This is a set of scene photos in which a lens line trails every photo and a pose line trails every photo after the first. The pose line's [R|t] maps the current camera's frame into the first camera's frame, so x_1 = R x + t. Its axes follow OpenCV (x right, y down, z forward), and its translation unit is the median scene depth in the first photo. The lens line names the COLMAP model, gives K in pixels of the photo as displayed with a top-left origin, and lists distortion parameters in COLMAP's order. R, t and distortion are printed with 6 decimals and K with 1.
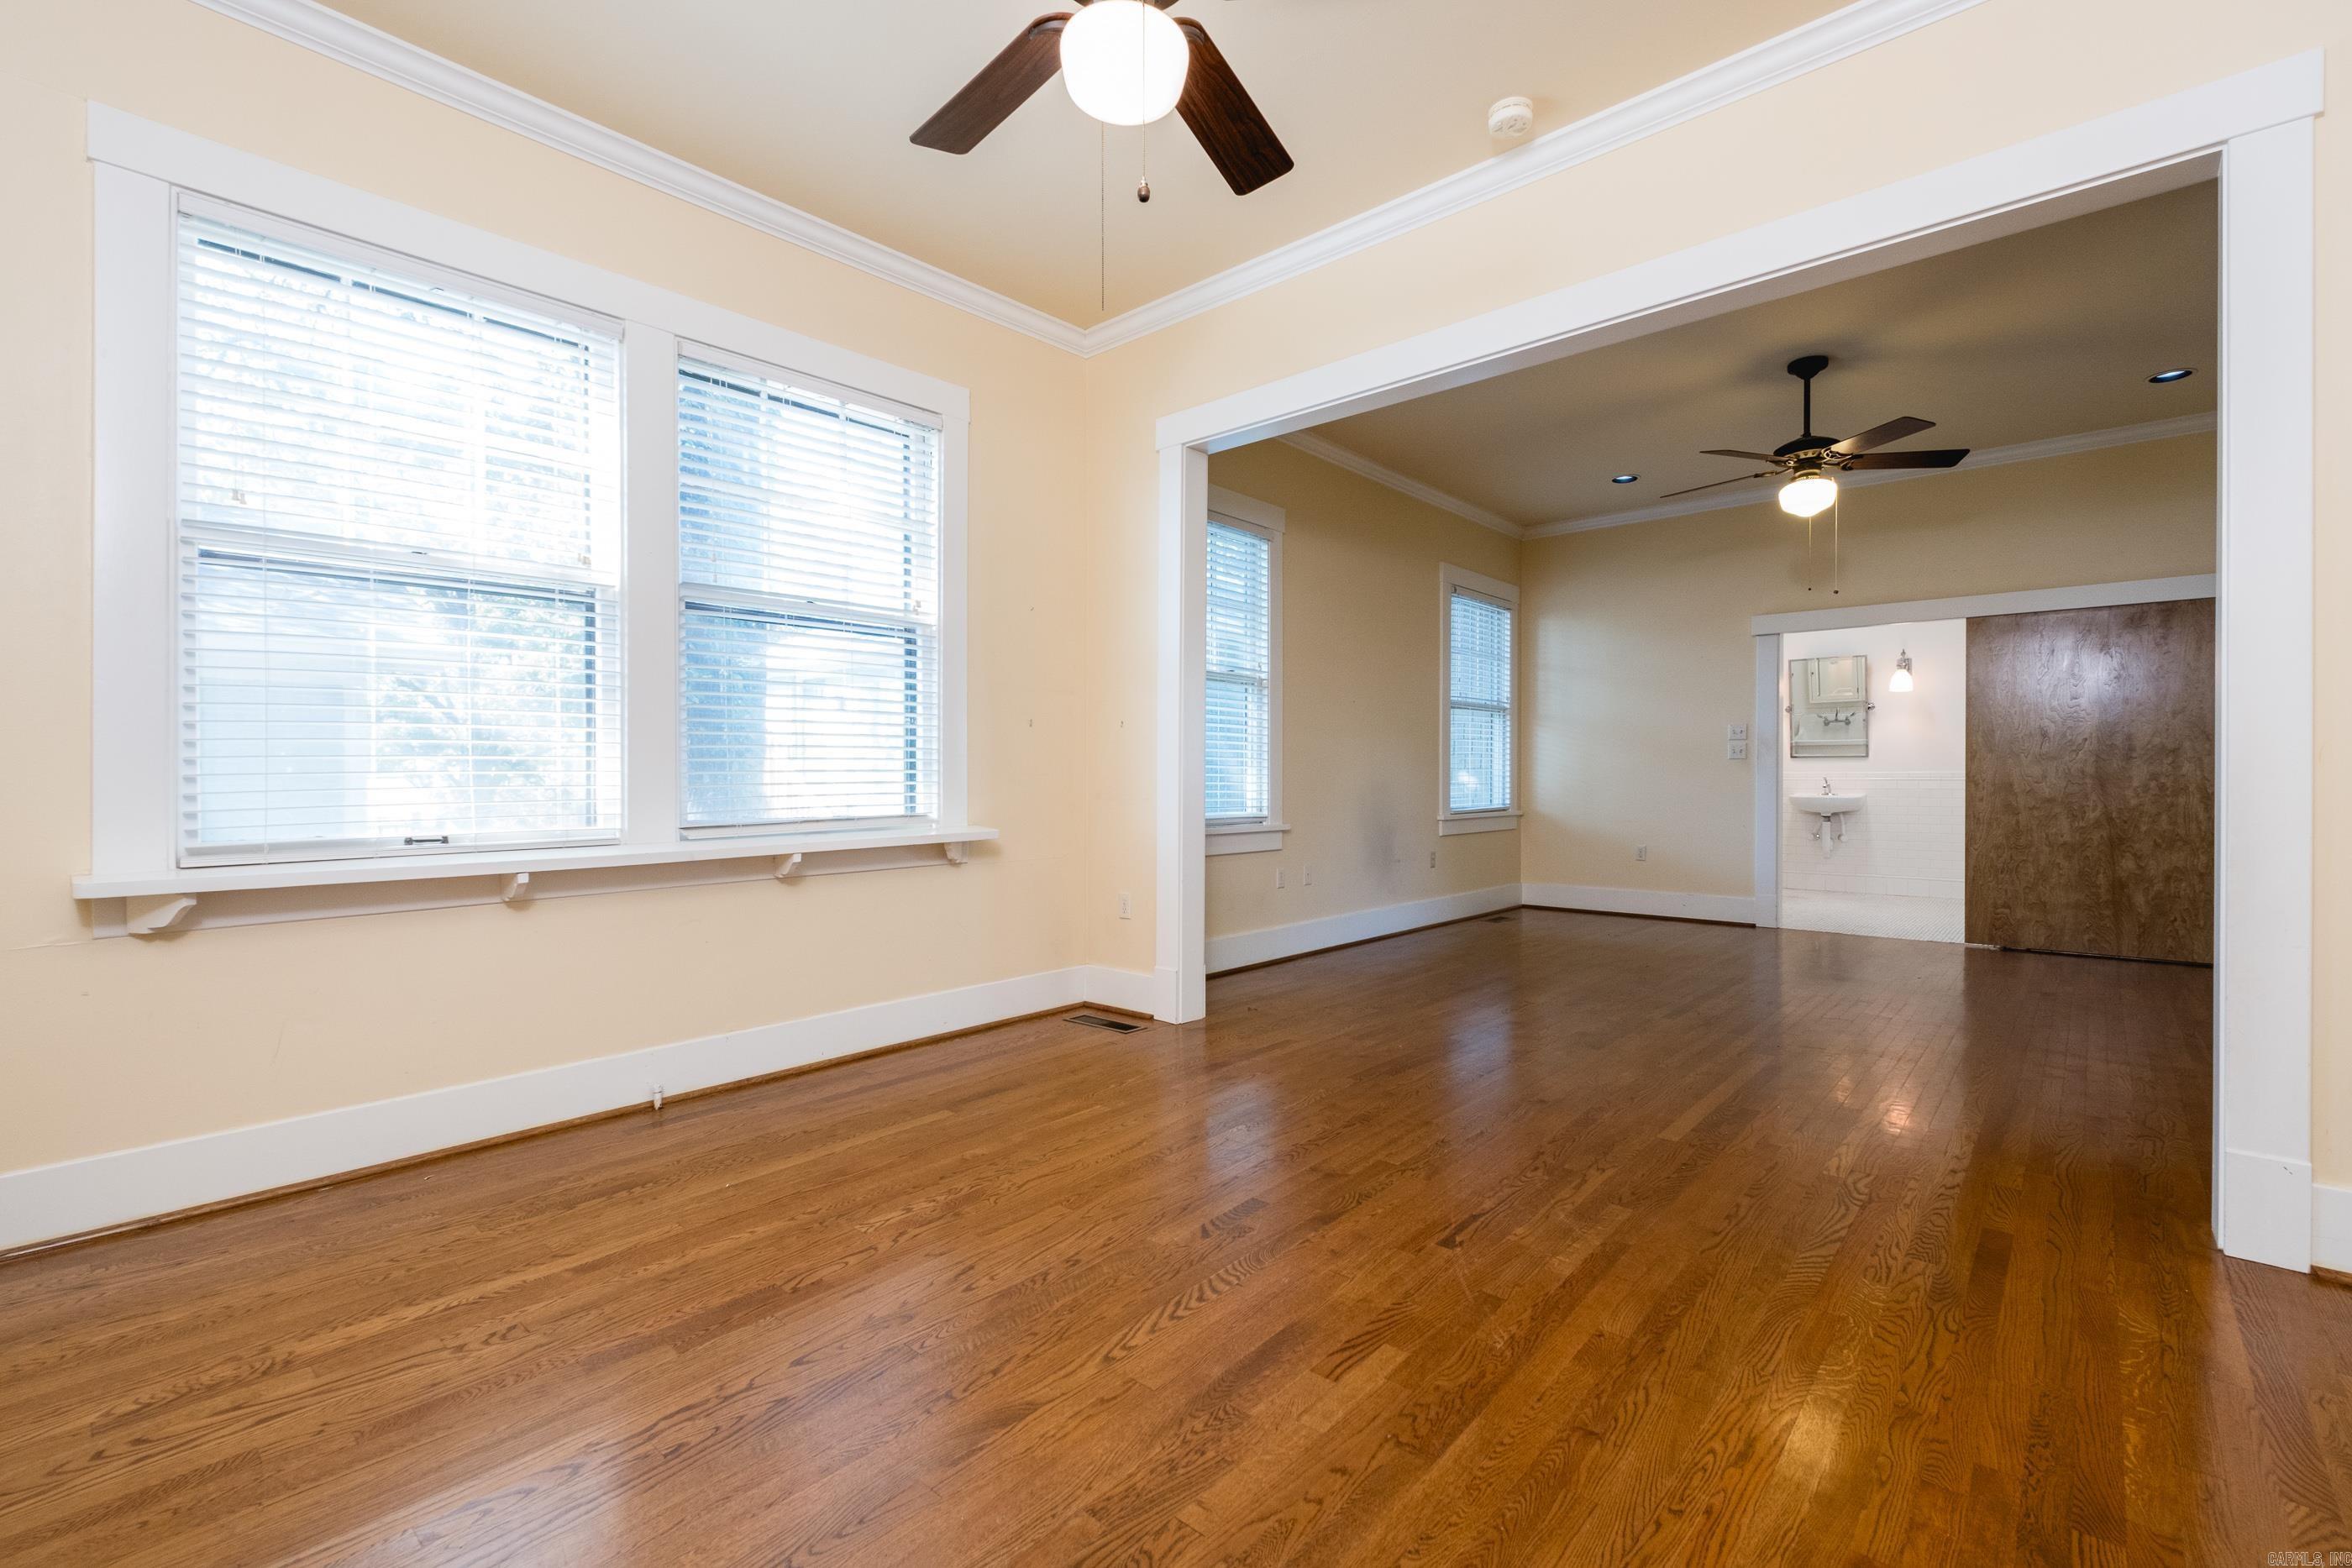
lens RADIAL K [[1042.7, 0, 1189.9], [0, 1042.7, 789.2], [0, 0, 1]] dist [0.010028, -0.008822]
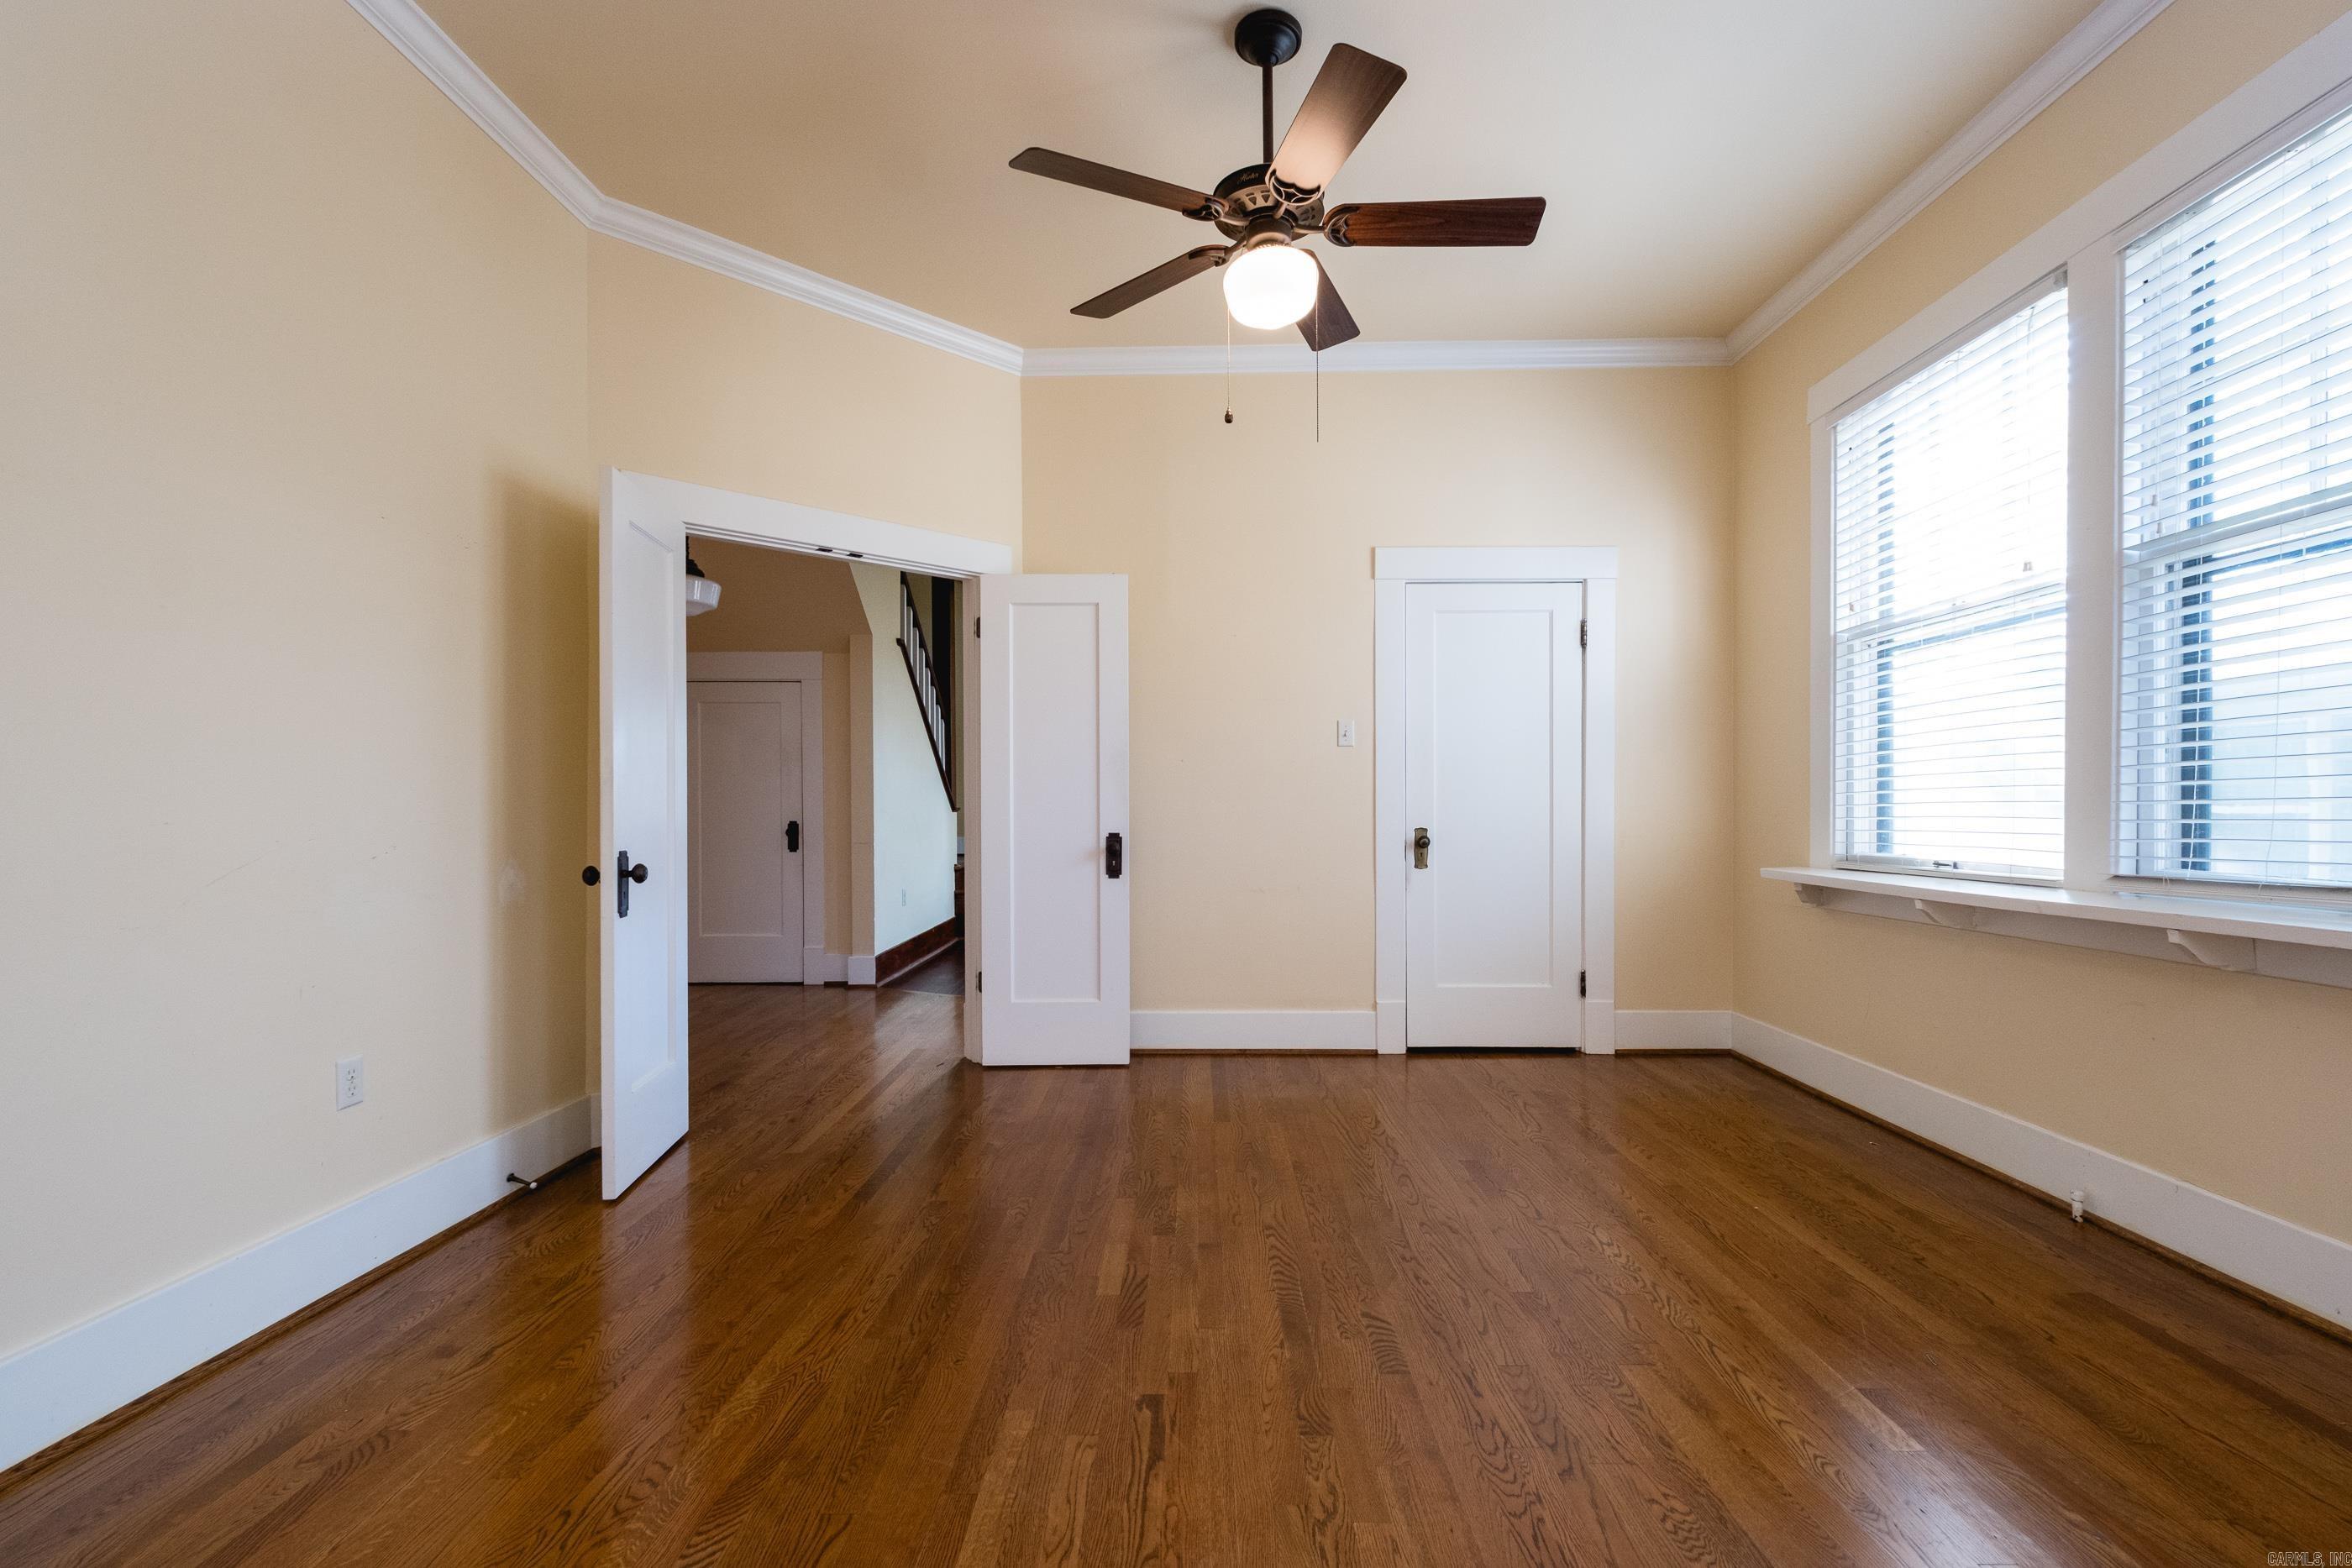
lens RADIAL K [[1028.5, 0, 1189.6], [0, 1028.5, 804.0], [0, 0, 1]] dist [-0.002116, -0.000510]
pose [[-0.761266, 0.007314, -0.648398, 0.599469], [0.002999, 0.999965, 0.007758, -0.026773], [0.648433, 0.003961, -0.761262, 1.319626]]
